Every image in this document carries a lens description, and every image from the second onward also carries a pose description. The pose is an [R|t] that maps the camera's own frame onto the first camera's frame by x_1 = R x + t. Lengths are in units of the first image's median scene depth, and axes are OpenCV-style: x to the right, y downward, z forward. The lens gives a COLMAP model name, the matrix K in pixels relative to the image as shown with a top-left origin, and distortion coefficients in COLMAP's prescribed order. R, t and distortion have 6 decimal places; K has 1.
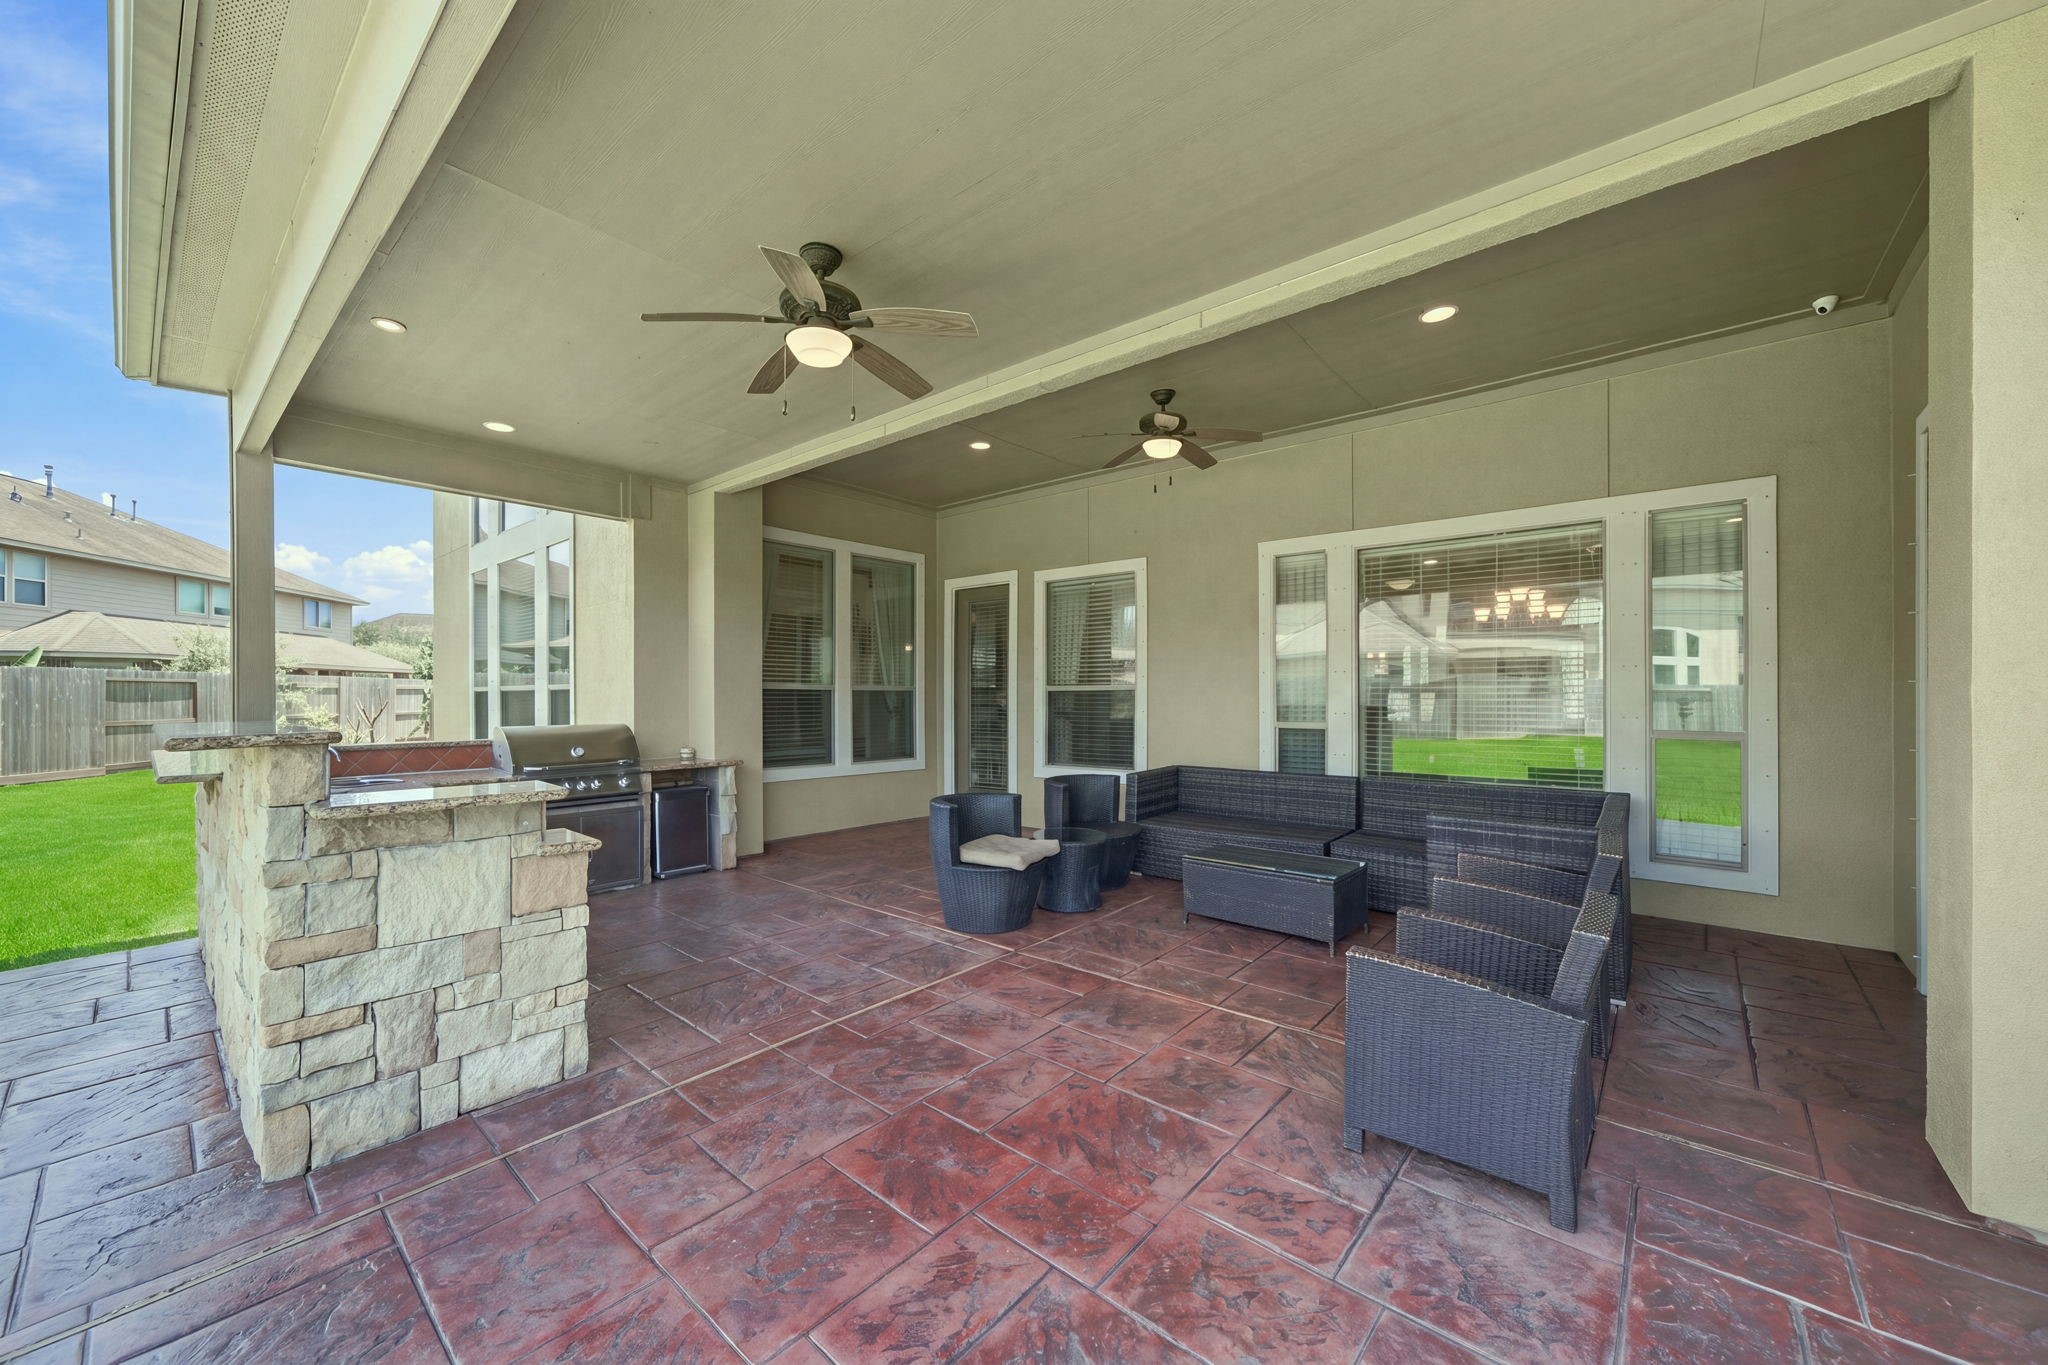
lens RADIAL K [[758.6, 0, 1021.0], [0, 758.6, 692.5], [0, 0, 1]] dist [0.014090, 0.000329]
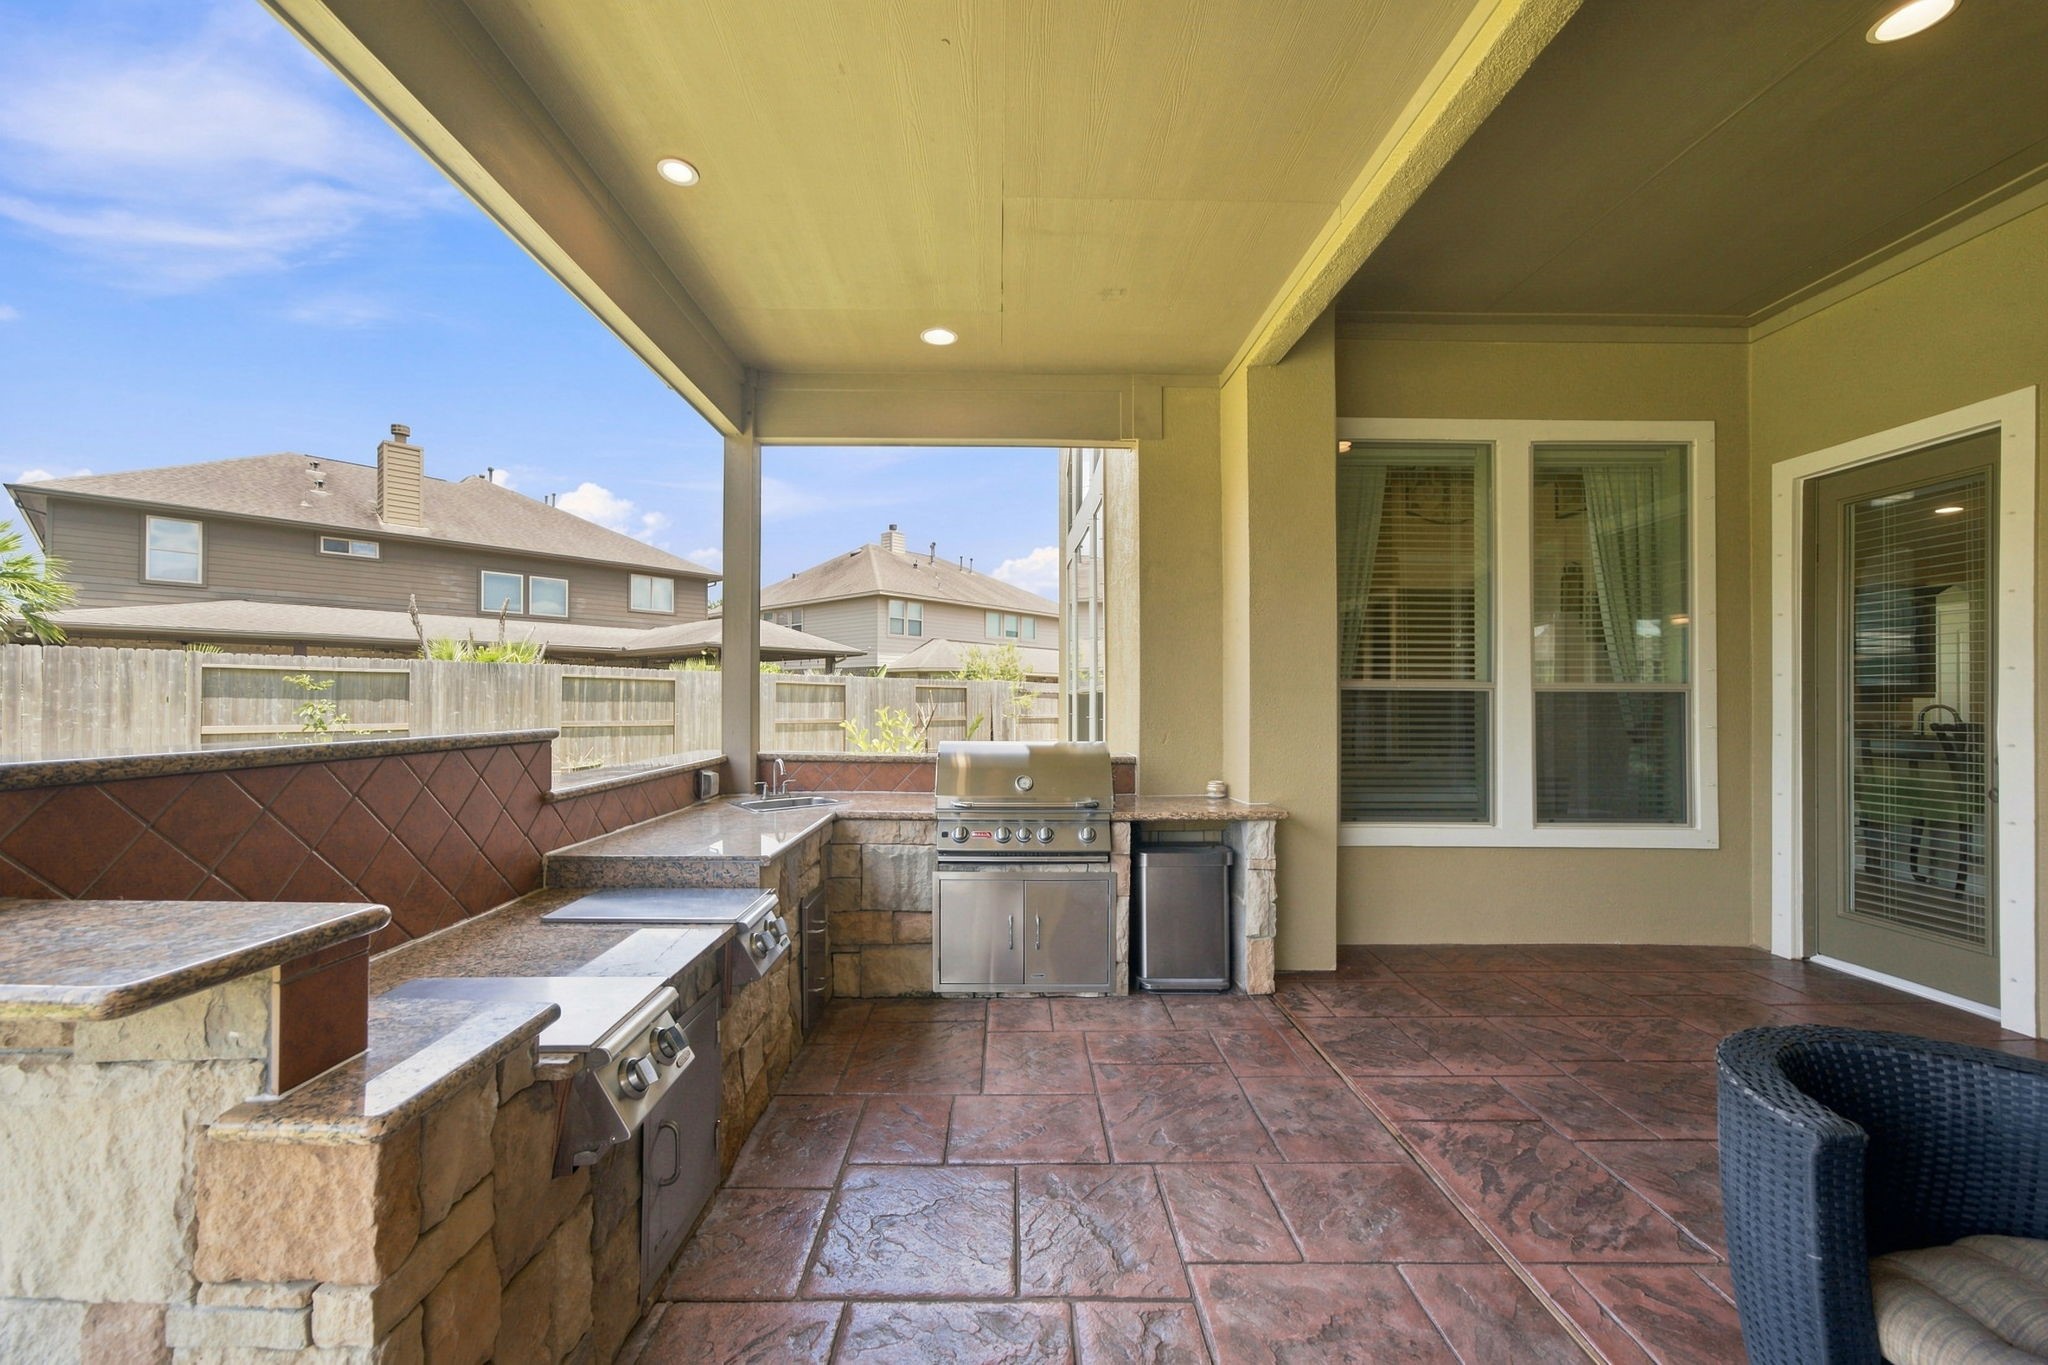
lens RADIAL K [[758.6, 0, 1021.0], [0, 758.6, 692.5], [0, 0, 1]] dist [0.014090, 0.000329]
pose [[0.646161, 0.000704, -0.763201, -0.041452], [-0.005518, 0.999978, -0.003749, 0.001336], [0.763182, 0.006634, 0.646150, 0.376983]]
